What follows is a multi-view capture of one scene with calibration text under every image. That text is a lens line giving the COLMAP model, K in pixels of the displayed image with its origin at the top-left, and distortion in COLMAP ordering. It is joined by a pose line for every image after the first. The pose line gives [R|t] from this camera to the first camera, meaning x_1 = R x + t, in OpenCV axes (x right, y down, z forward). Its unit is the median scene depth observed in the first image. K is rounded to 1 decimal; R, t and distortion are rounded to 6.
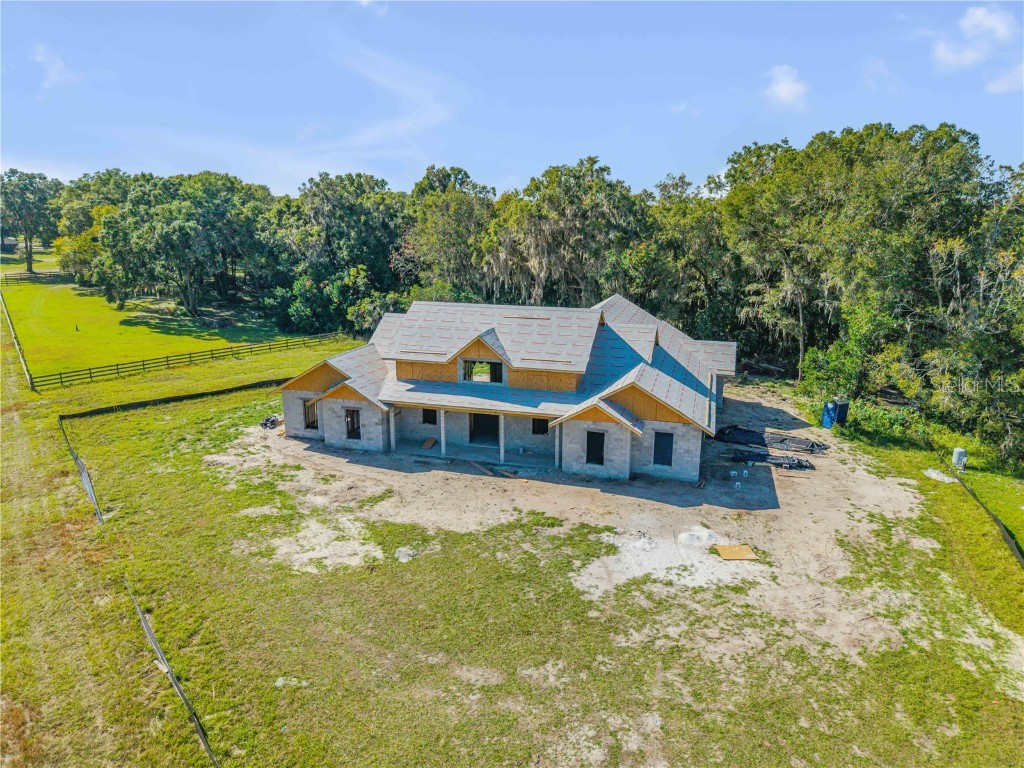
lens RADIAL K [[688.8, 0, 512.0], [0, 688.8, 384.0], [0, 0, 1]] dist [0.011636, -0.012109]
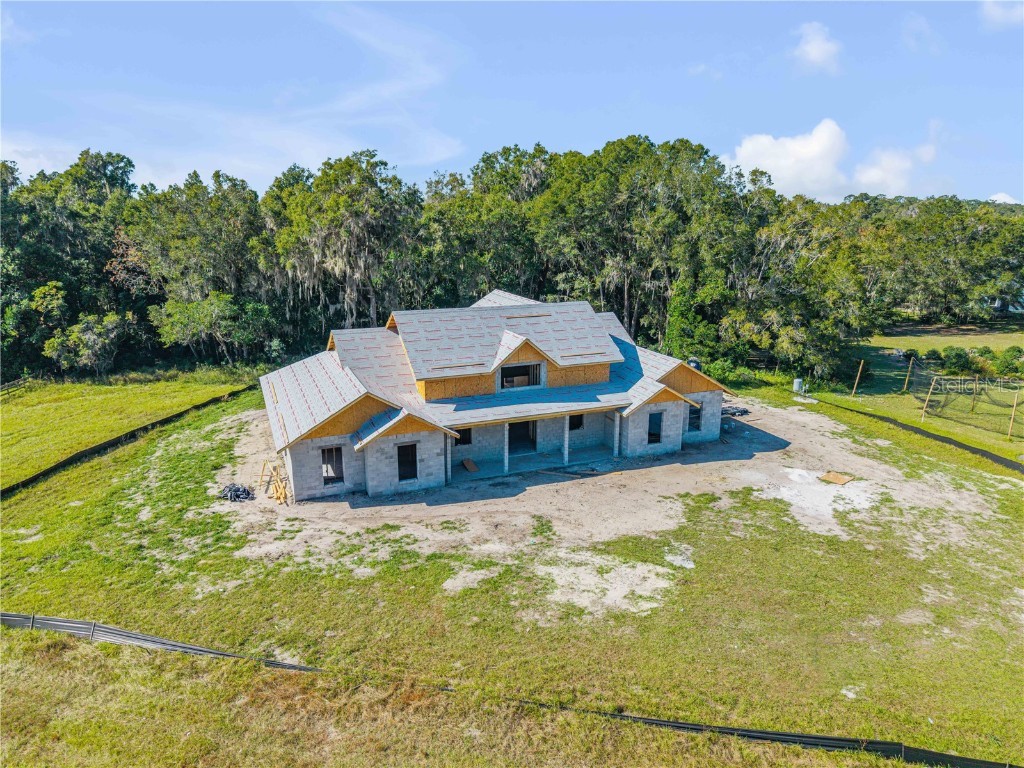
lens RADIAL K [[688.8, 0, 512.0], [0, 688.8, 384.0], [0, 0, 1]] dist [0.011636, -0.012109]
pose [[0.779156, -0.157510, 0.606718, -0.676584], [0.155385, 0.986237, 0.056489, -0.068120], [-0.607266, 0.050261, 0.792907, 0.276879]]
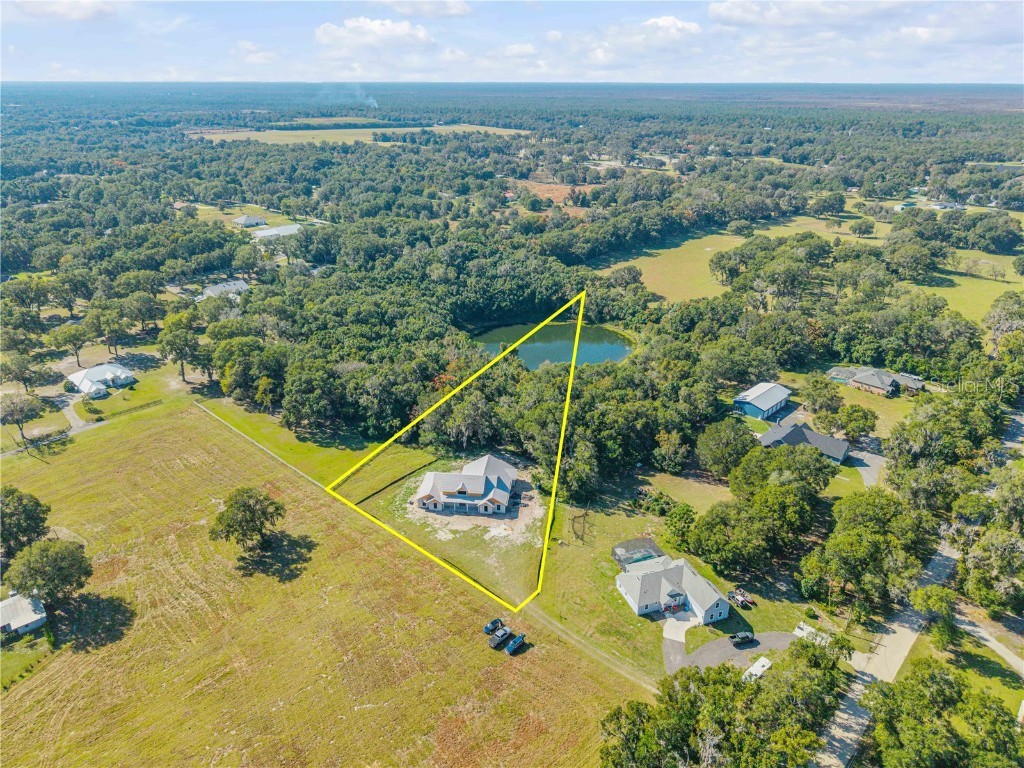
lens RADIAL K [[684.4, 0, 512.0], [0, 684.4, 384.0], [0, 0, 1]] dist [0.046613, -0.064843]
pose [[0.984112, -0.073146, 0.161783, -0.452178], [0.045092, 0.984286, 0.170729, -1.705784], [-0.171728, -0.160721, 0.971946, -3.915192]]
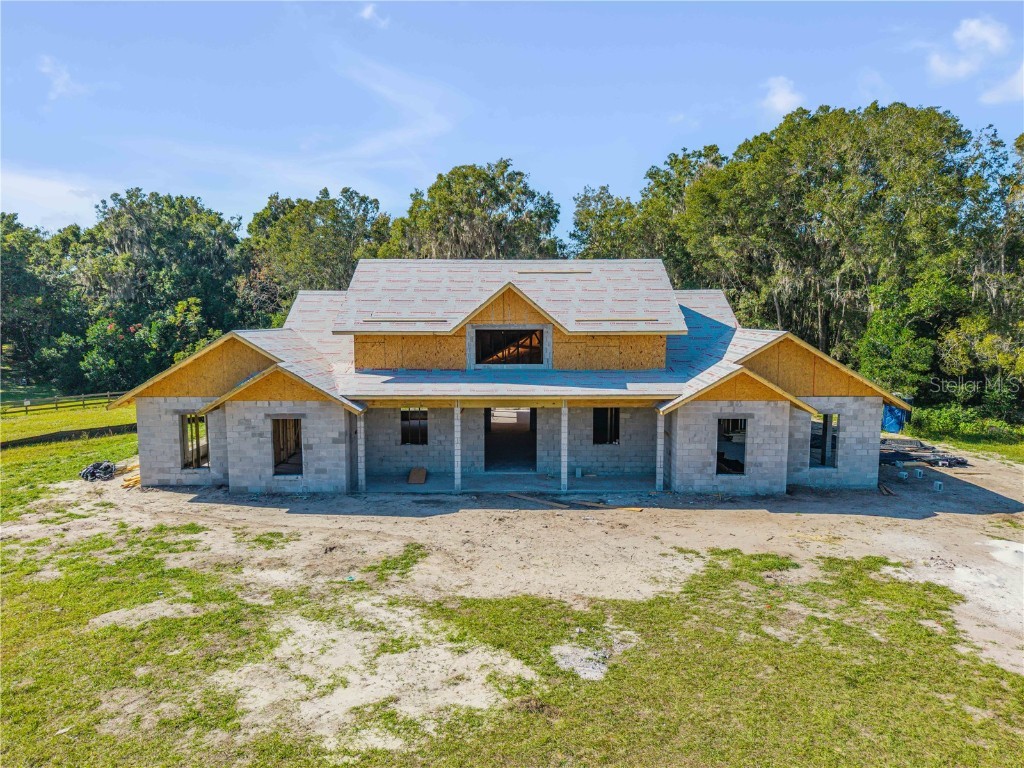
lens RADIAL K [[690.4, 0, 512.0], [0, 690.4, 384.0], [0, 0, 1]] dist [-0.002727, 0.003654]
pose [[0.957621, -0.032277, 0.286217, -0.233530], [0.073310, 0.988289, -0.133830, 0.103911], [-0.278546, 0.149141, 0.948772, 0.455120]]
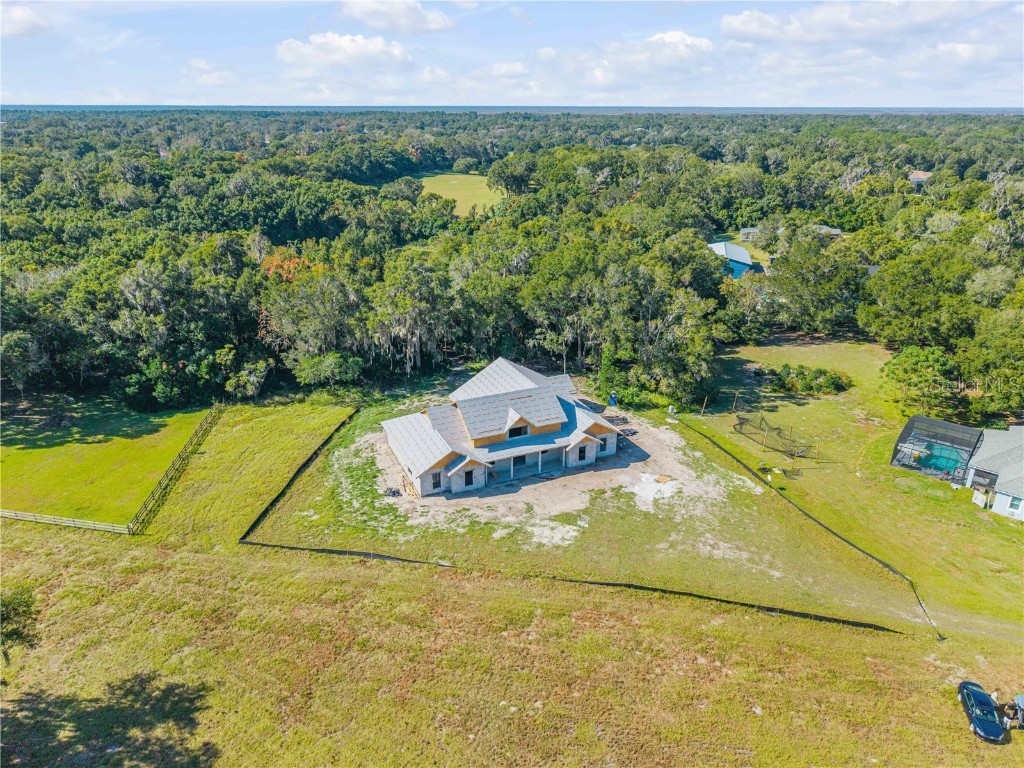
lens RADIAL K [[684.5, 0, 512.0], [0, 684.5, 384.0], [0, 0, 1]] dist [0.073921, -0.140370]
pose [[0.759682, -0.245607, 0.602130, -1.309818], [0.160720, 0.968121, 0.192122, -0.578401], [-0.630121, -0.049177, 0.774938, -0.559154]]
